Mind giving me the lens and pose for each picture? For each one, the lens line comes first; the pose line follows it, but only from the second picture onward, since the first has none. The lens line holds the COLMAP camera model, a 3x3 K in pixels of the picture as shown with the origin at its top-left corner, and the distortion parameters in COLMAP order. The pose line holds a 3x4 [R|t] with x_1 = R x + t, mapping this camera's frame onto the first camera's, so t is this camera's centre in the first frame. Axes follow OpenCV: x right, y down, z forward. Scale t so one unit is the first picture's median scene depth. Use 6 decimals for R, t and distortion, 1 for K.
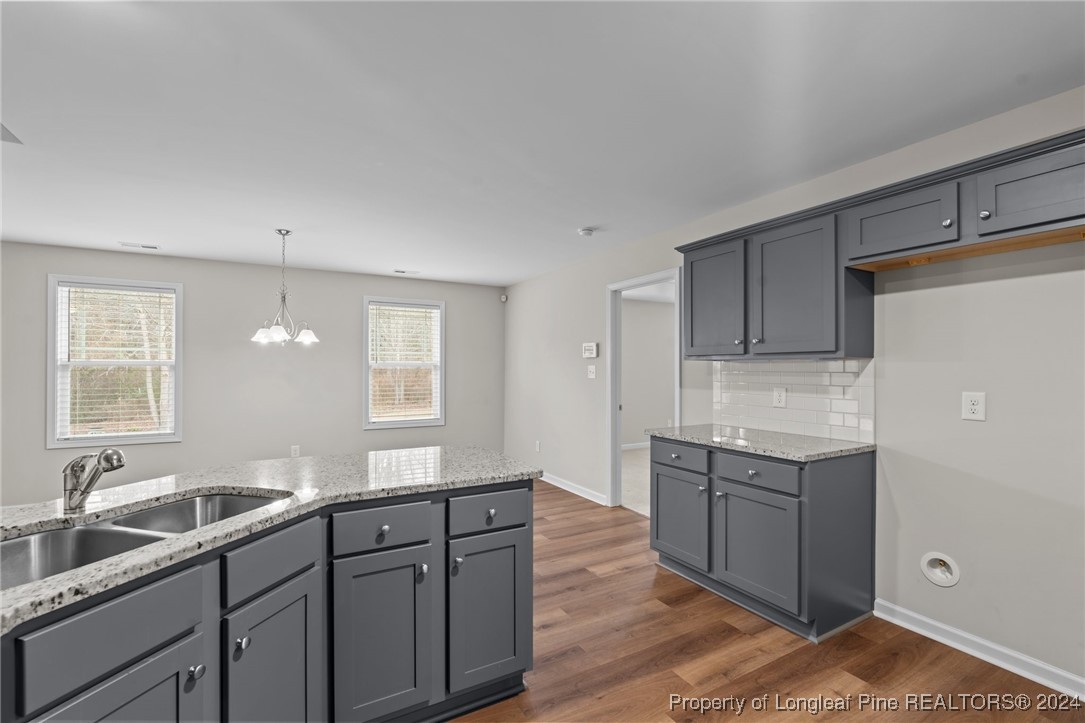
lens RADIAL K [[471.3, 0, 538.4], [0, 471.3, 367.7], [0, 0, 1]] dist [-0.000954, -0.000001]
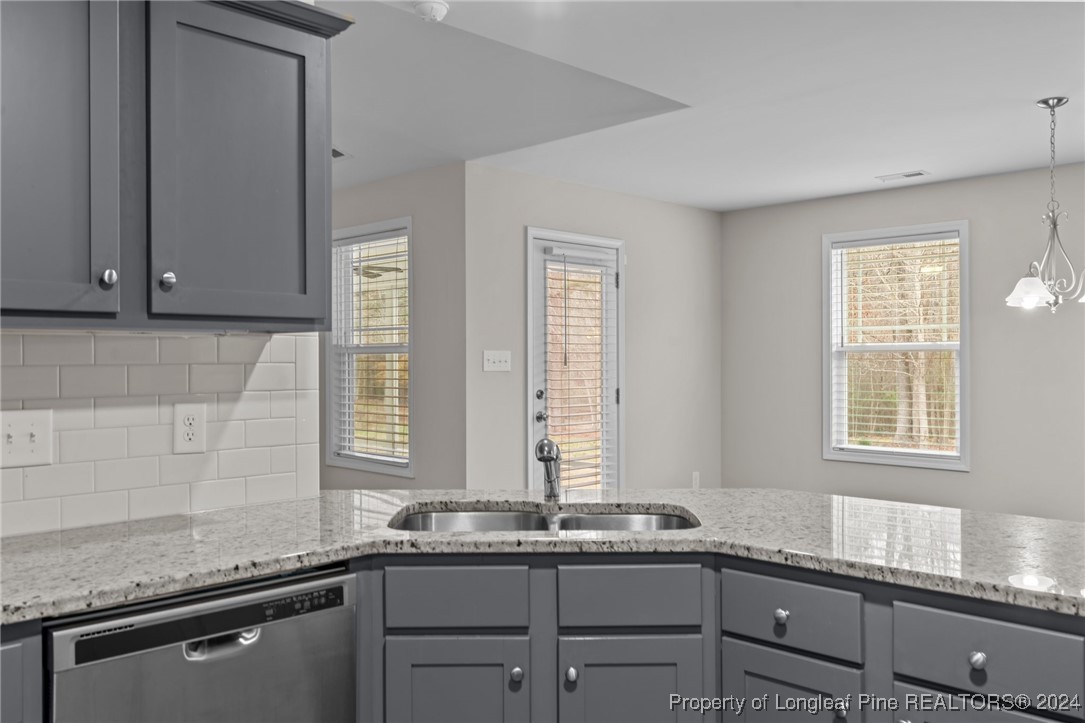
lens RADIAL K [[902.4, 0, 543.0], [0, 902.4, 357.8], [0, 0, 1]] dist [-0.011140, -0.002216]
pose [[0.279090, -0.003396, -0.960259, 0.285835], [0.009293, 0.999956, -0.000836, 0.001421], [0.960220, -0.008691, 0.279109, 0.148621]]
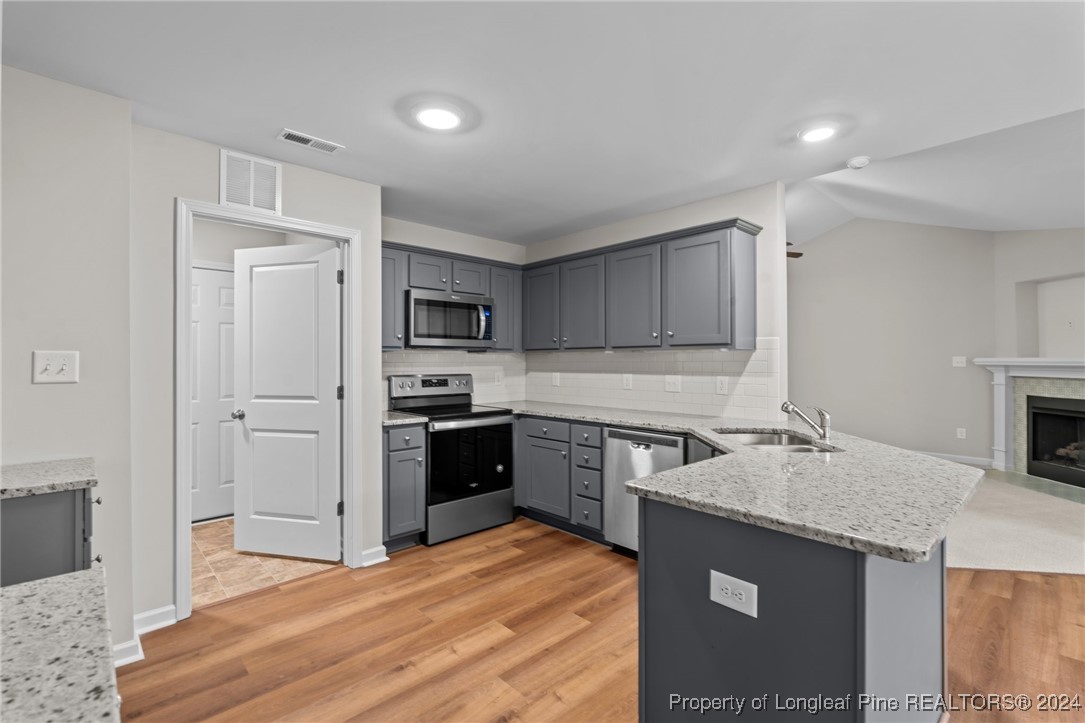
lens RADIAL K [[484.5, 0, 546.6], [0, 484.5, 358.1], [0, 0, 1]] dist [-0.003771, -0.000224]
pose [[-0.969076, -0.001353, -0.246758, 0.161343], [0.001194, 0.999948, -0.010170, 0.005490], [0.246759, -0.010150, -0.969024, 0.834265]]
